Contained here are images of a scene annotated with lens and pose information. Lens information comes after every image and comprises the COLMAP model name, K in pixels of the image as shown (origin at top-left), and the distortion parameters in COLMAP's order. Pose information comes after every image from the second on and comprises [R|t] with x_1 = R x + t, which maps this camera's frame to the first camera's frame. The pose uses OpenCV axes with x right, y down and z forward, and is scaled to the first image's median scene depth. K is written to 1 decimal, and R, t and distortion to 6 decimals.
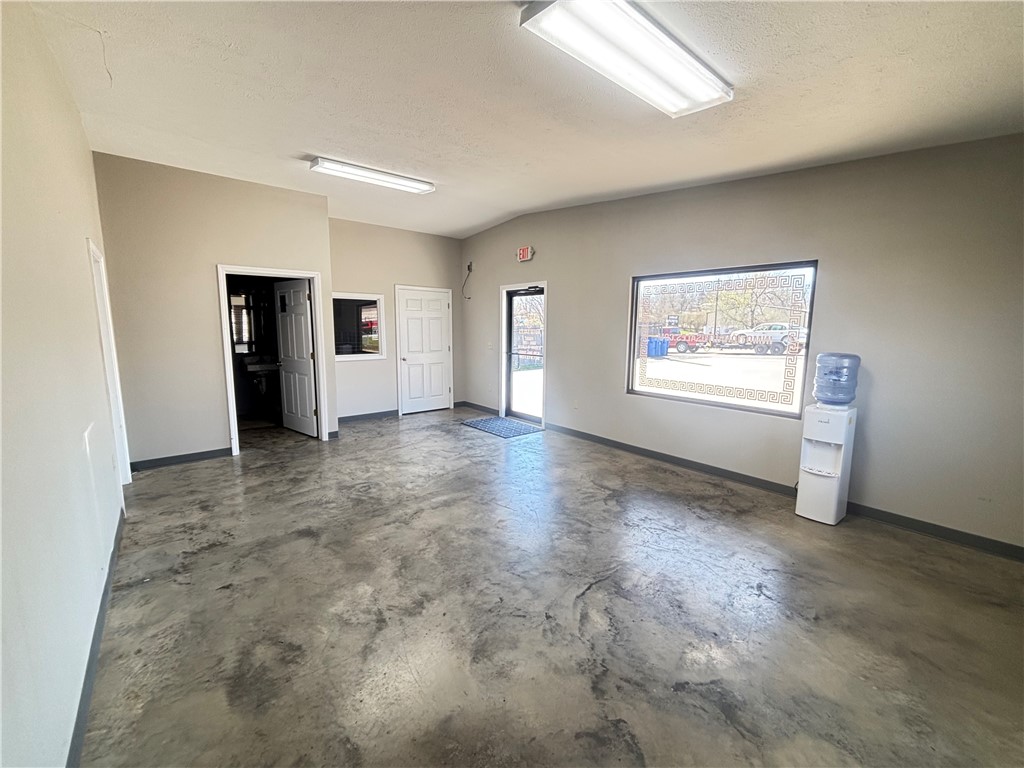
lens RADIAL K [[415.8, 0, 510.8], [0, 415.8, 381.5], [0, 0, 1]] dist [0.000557, -0.000403]
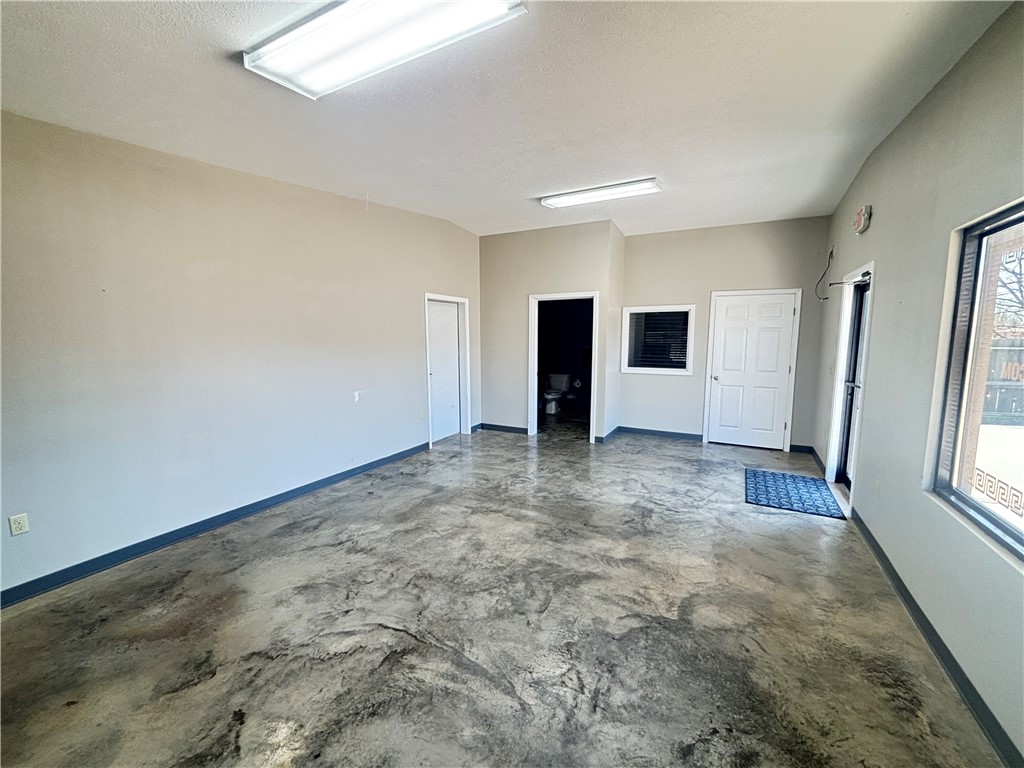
lens RADIAL K [[415.8, 0, 512.7], [0, 415.8, 383.8], [0, 0, 1]] dist [0.000557, -0.000403]
pose [[0.383199, 0.103738, -0.917822, 0.677969], [-0.123282, 0.990527, 0.060484, -0.078261], [0.915402, 0.089973, 0.392358, 0.527567]]
